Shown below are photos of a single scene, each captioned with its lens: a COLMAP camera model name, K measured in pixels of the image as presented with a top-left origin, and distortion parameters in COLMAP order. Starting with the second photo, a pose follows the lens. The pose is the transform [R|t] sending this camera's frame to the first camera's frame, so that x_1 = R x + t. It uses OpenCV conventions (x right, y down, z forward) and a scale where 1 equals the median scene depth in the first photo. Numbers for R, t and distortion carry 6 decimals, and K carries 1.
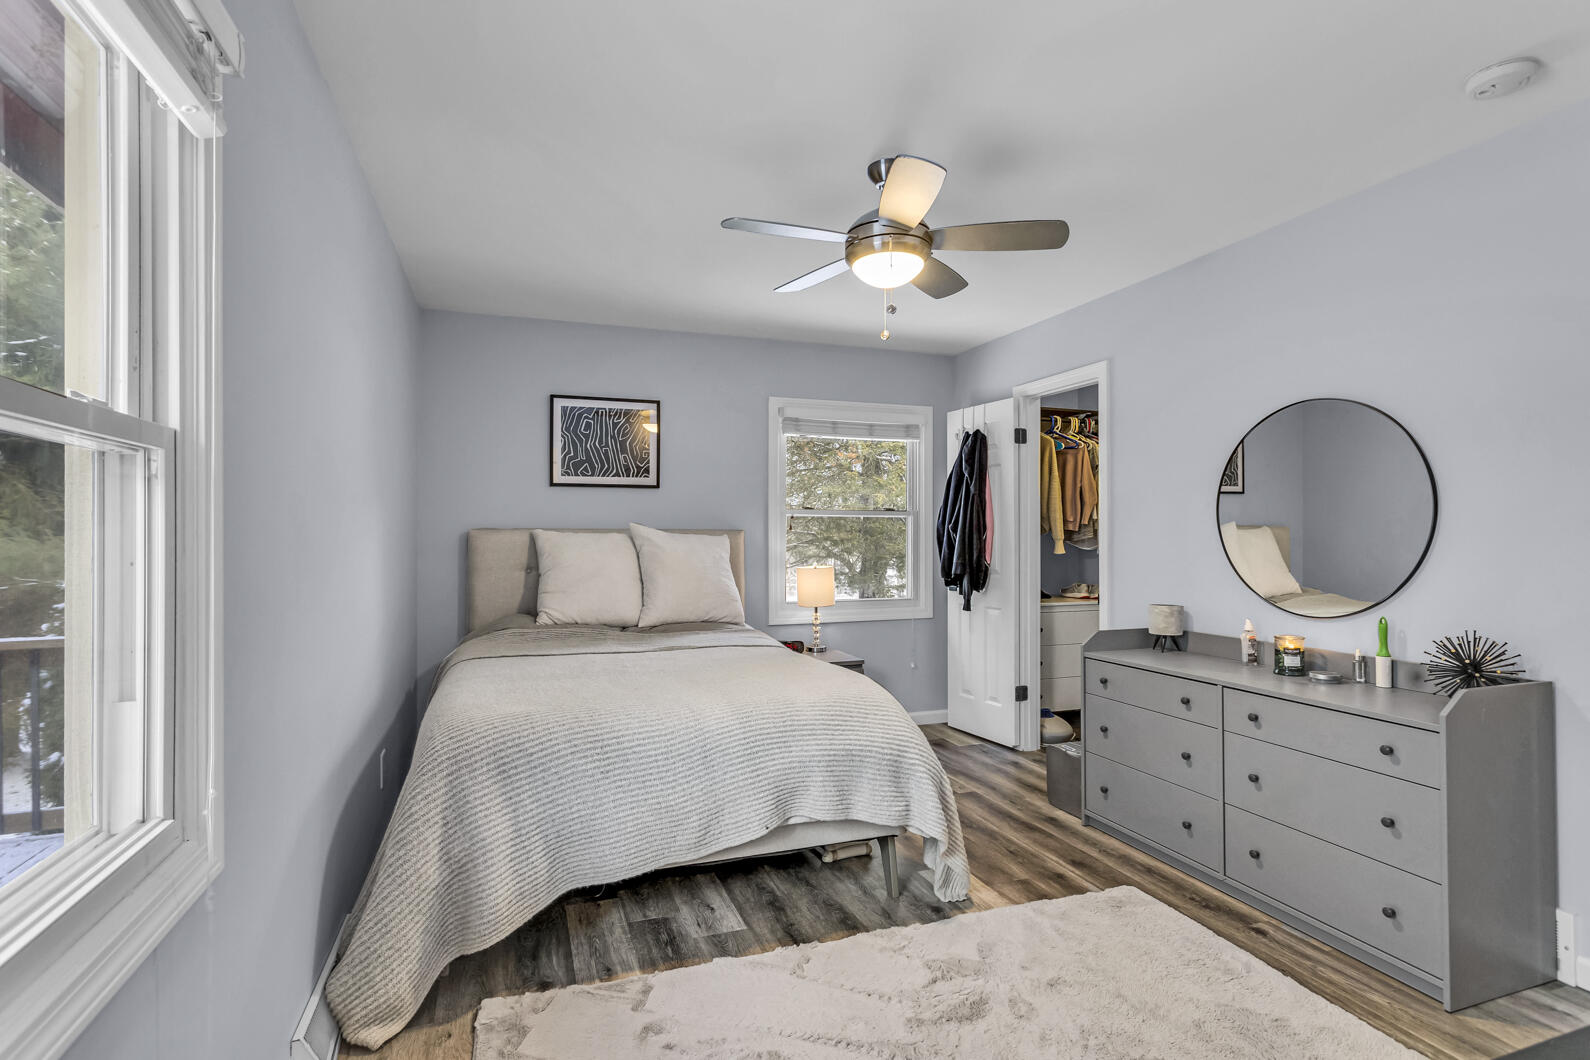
lens RADIAL K [[762.3, 0, 801.3], [0, 762.3, 531.2], [0, 0, 1]] dist [0.000696, 0.001680]
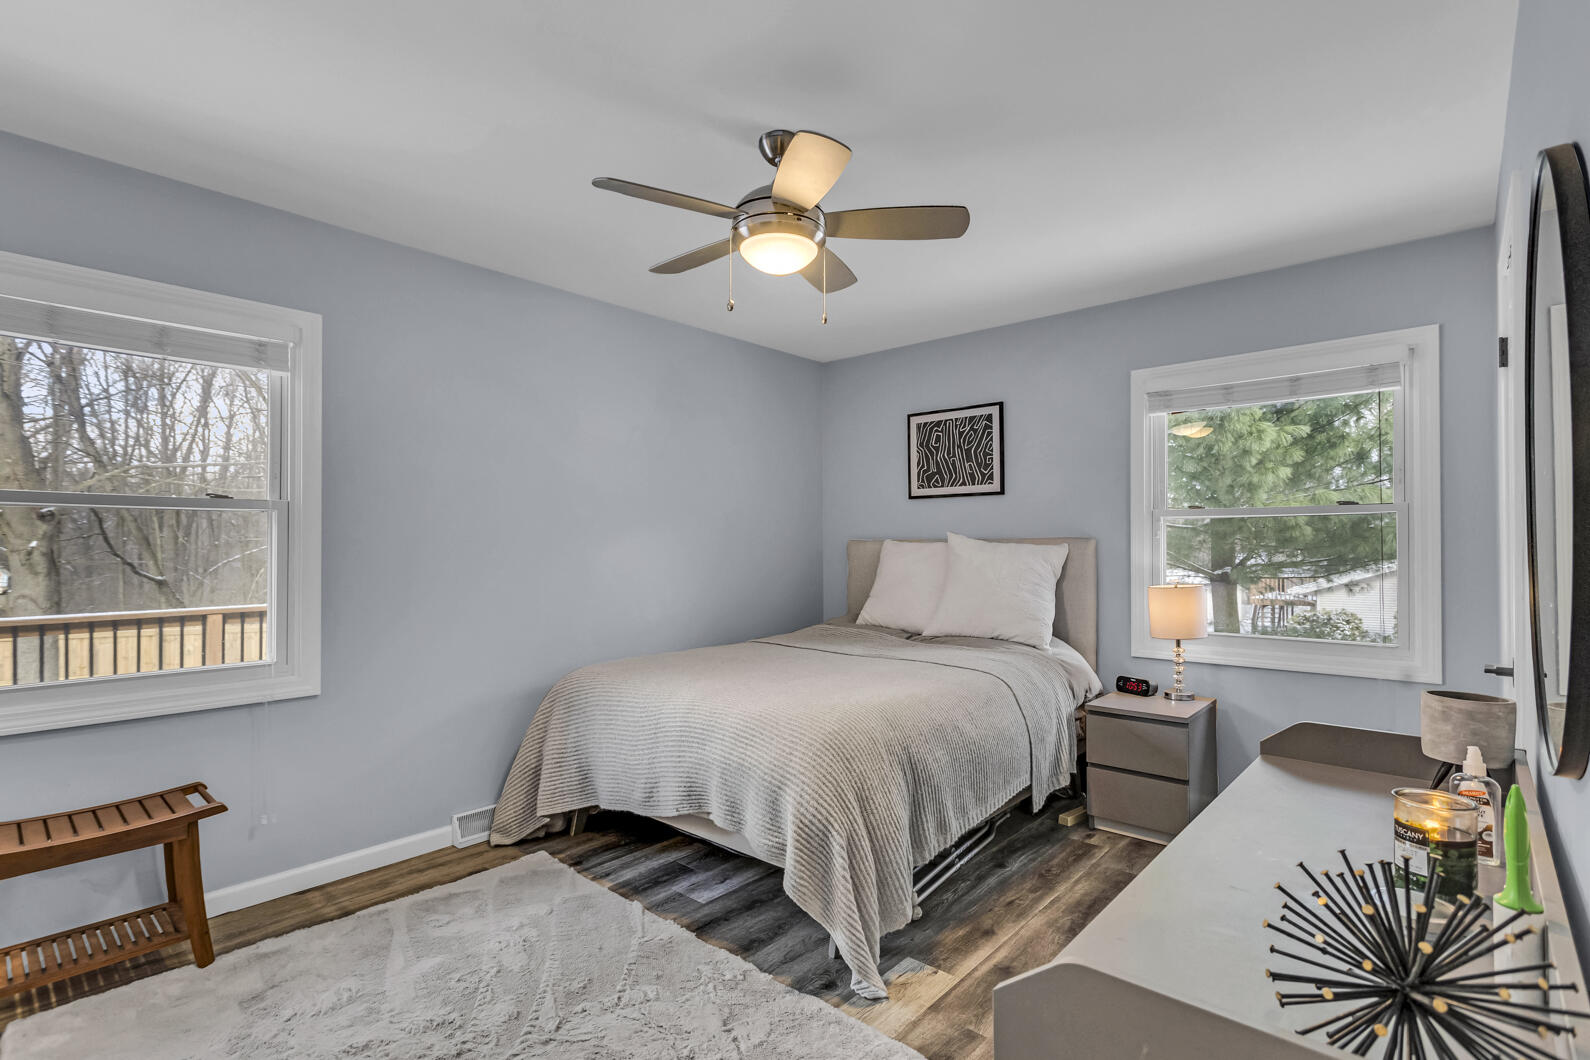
lens RADIAL K [[762.4, 0, 798.3], [0, 762.4, 548.1], [0, 0, 1]] dist [-0.002596, 0.000105]
pose [[0.478667, 0.001382, -0.877996, 0.537822], [0.005916, 0.999971, 0.004799, 0.003967], [0.877977, -0.007491, 0.478644, 0.340071]]
